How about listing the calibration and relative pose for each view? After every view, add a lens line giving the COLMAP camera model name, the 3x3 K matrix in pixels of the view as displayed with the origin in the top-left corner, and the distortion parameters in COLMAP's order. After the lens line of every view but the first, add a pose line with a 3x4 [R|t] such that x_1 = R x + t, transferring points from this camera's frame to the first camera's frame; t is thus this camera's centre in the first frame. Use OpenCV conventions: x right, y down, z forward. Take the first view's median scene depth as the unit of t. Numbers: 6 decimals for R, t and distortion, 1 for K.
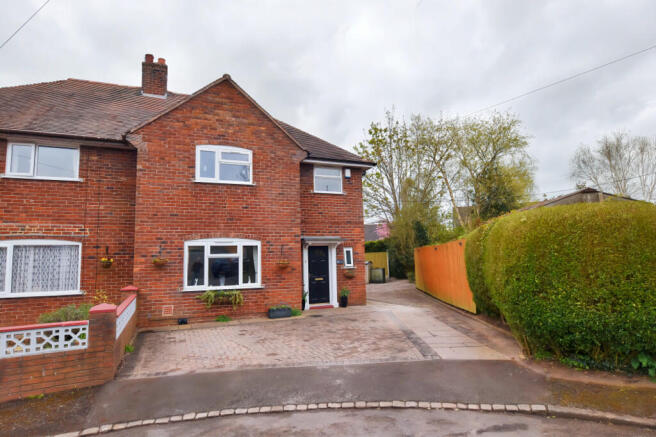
lens RADIAL K [[337.1, 0, 328.0], [0, 337.1, 218.5], [0, 0, 1]] dist [-0.002743, -0.000239]
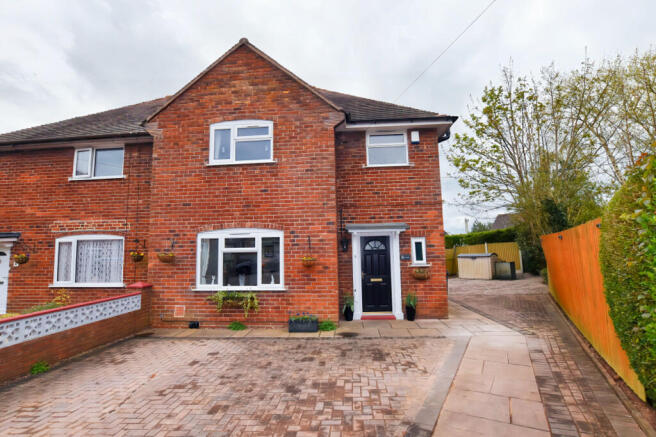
lens RADIAL K [[295.0, 0, 328.0], [0, 295.0, 218.5], [0, 0, 1]] dist [-0.027000, 0.000809]
pose [[0.897911, -0.043917, -0.437980, 0.203150], [0.051477, 0.998660, 0.005395, 0.038619], [0.437156, -0.027390, 0.898968, 0.426589]]
